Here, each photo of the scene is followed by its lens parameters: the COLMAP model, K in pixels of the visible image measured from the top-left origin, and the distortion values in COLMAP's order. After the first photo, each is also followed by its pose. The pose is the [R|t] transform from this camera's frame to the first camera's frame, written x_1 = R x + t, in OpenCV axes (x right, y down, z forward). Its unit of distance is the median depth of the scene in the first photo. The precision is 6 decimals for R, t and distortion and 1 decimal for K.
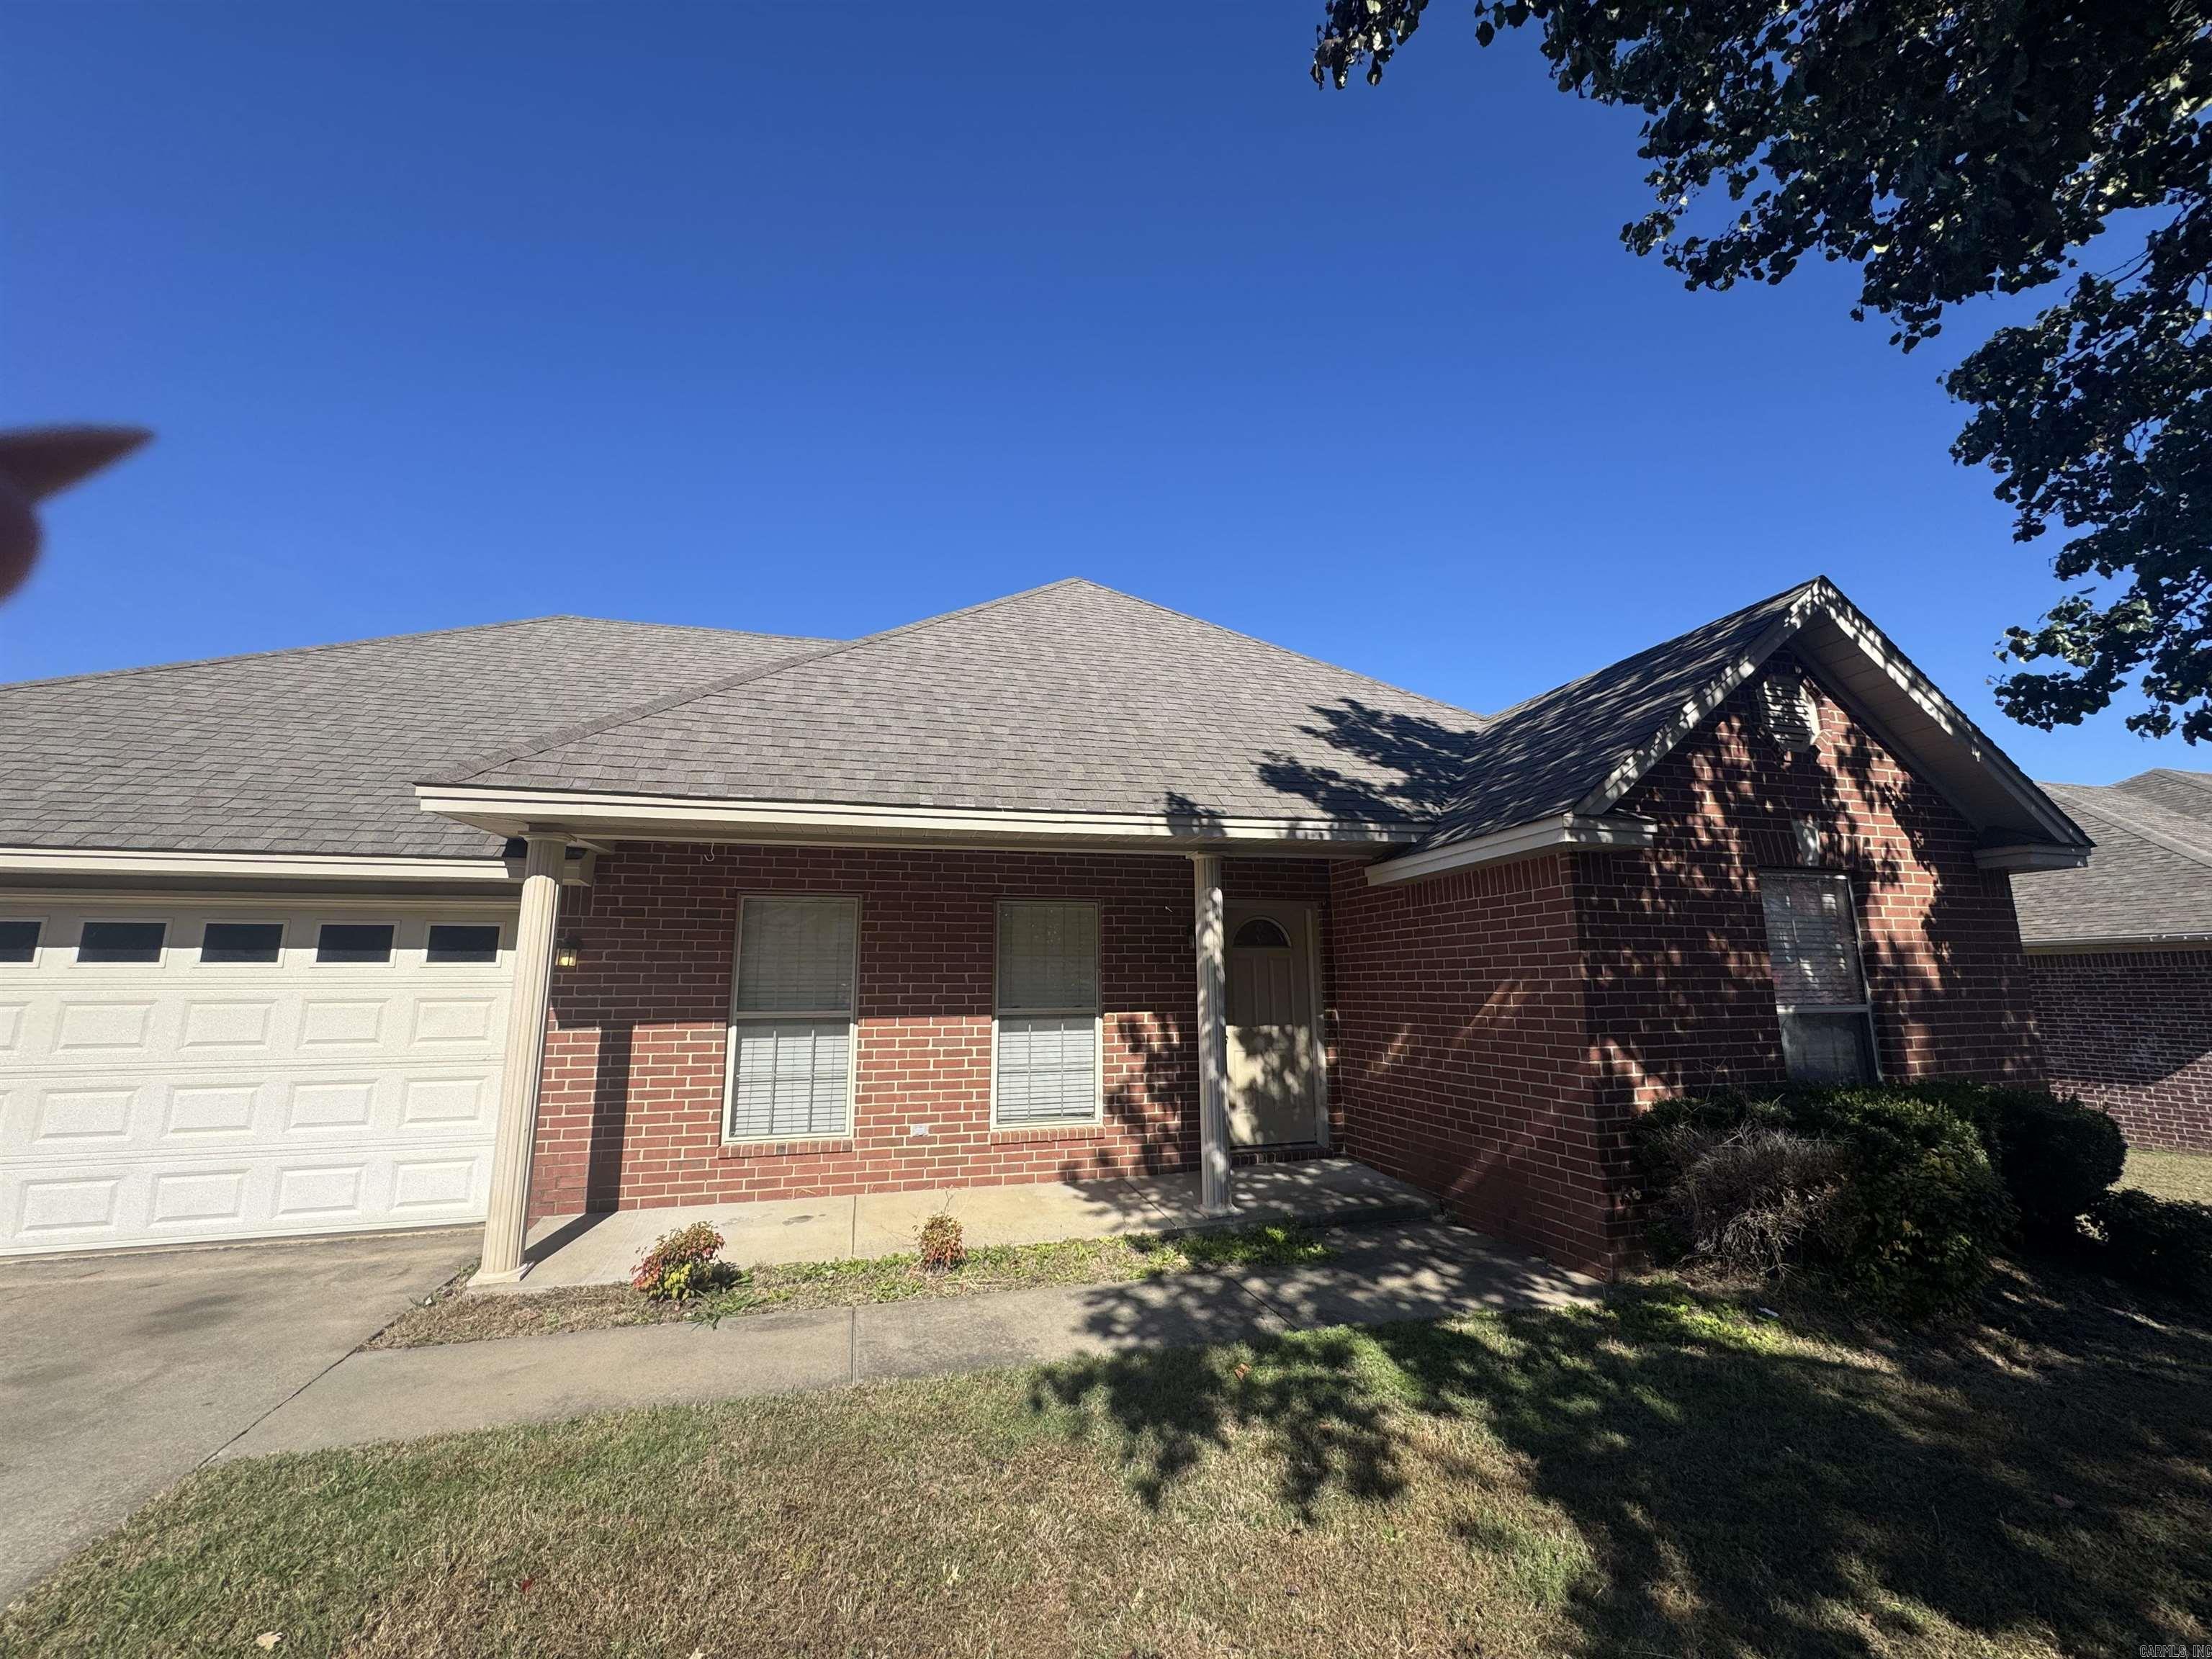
lens RADIAL K [[884.5, 0, 1103.8], [0, 884.5, 828.2], [0, 0, 1]] dist [-0.002488, -0.000455]
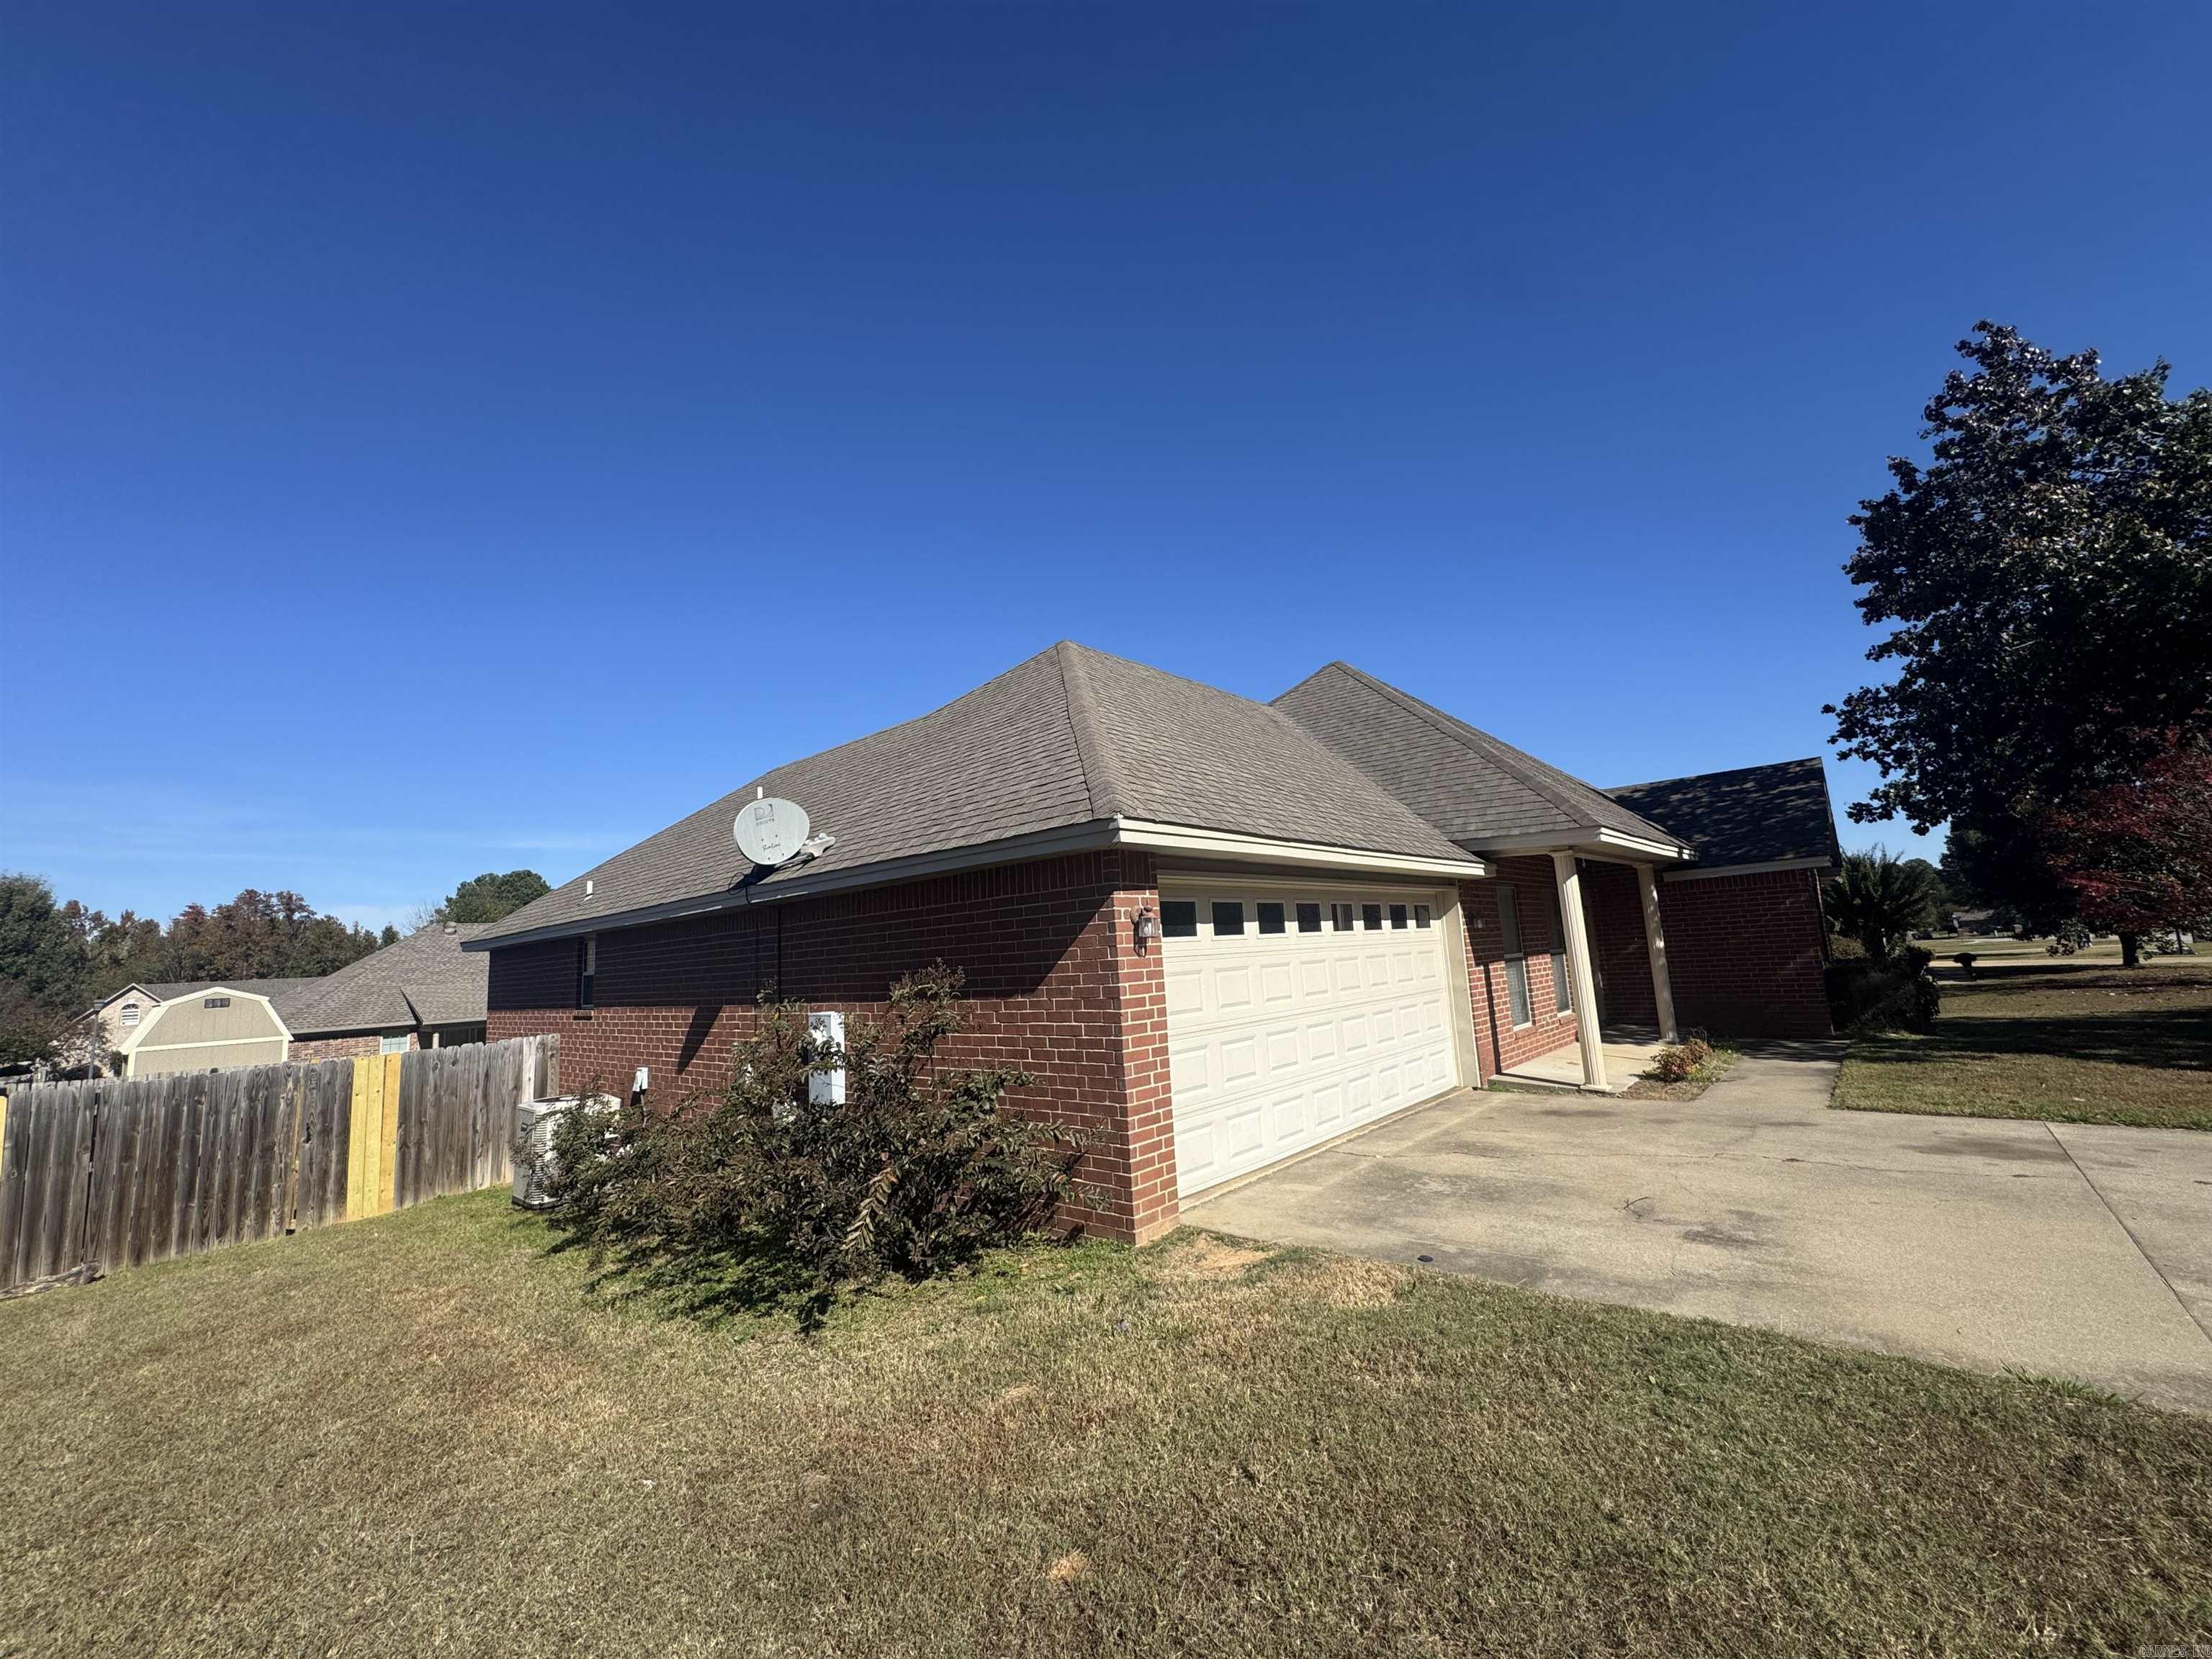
lens RADIAL K [[884.5, 0, 1117.8], [0, 884.5, 833.1], [0, 0, 1]] dist [-0.002488, -0.000455]
pose [[0.838119, 0.024392, 0.544942, -2.236700], [-0.027488, 0.999619, -0.002466, 0.007325], [-0.544794, -0.012912, 0.838470, -0.017636]]
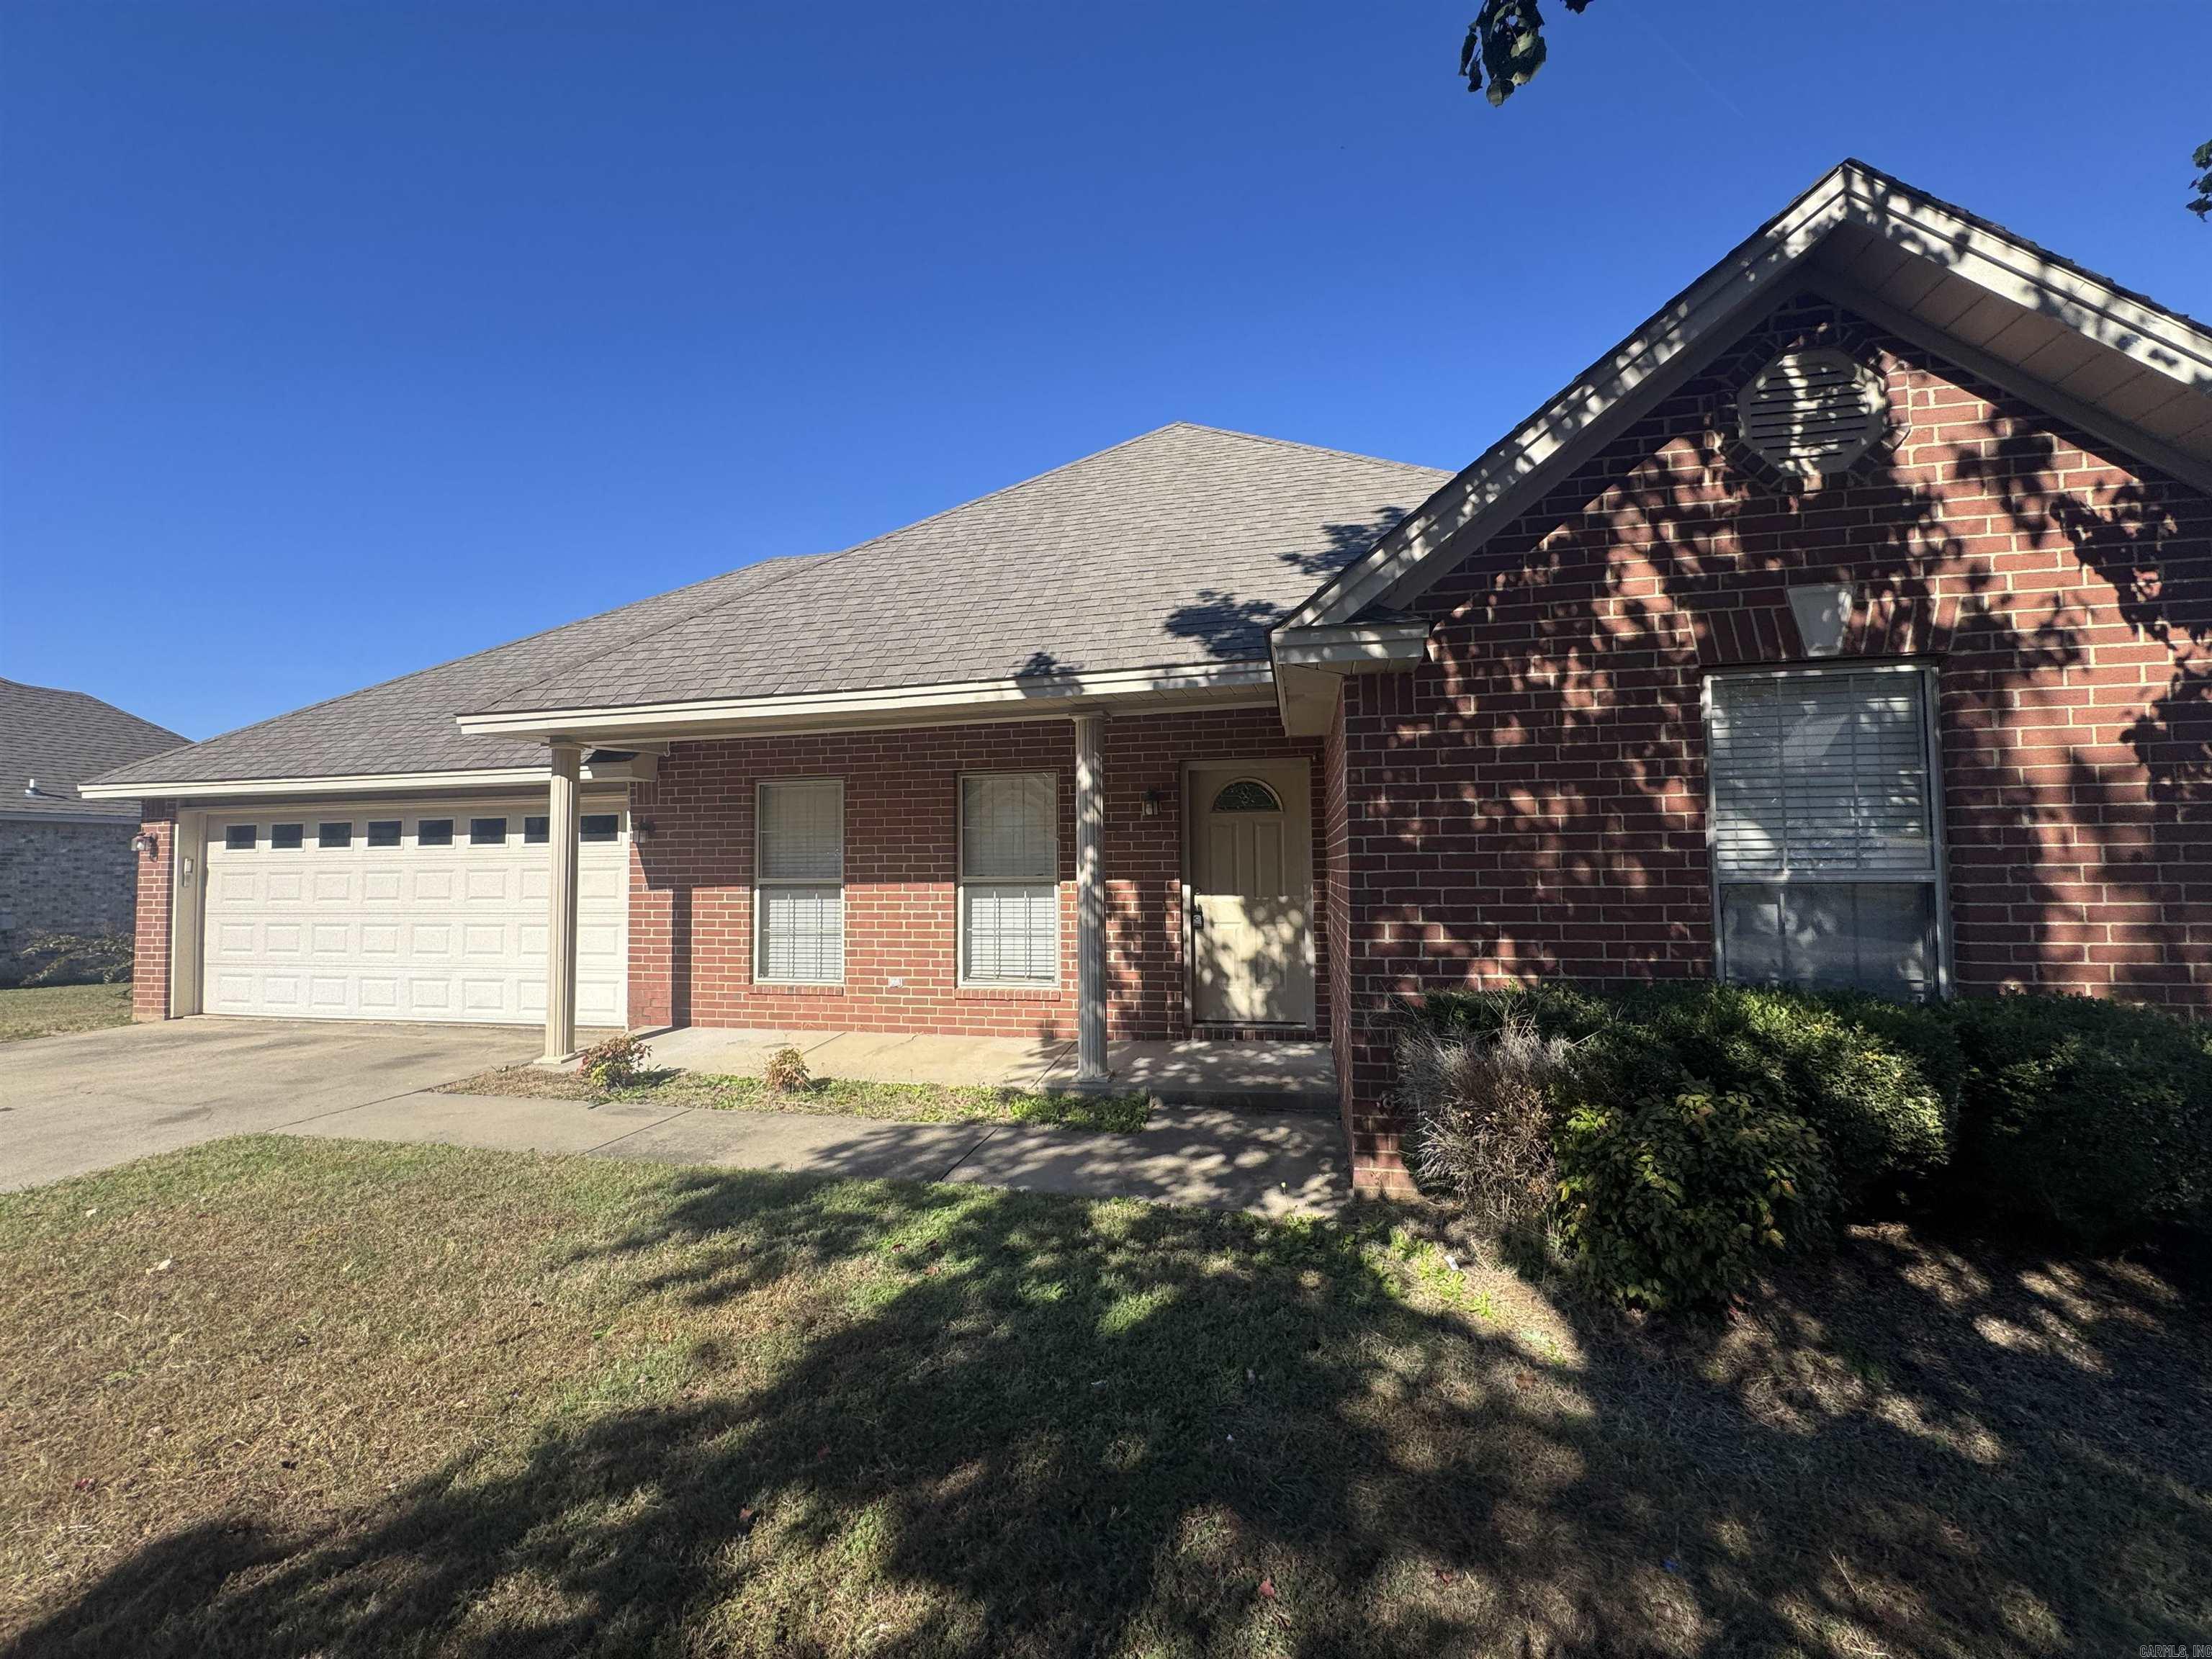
lens RADIAL K [[884.5, 0, 1071.9], [0, 884.5, 832.5], [0, 0, 1]] dist [-0.002488, -0.000455]
pose [[0.879306, -0.022005, -0.475748, 0.609386], [0.088042, 0.989225, 0.116969, 0.046398], [0.468048, -0.144737, 0.871770, 0.170093]]
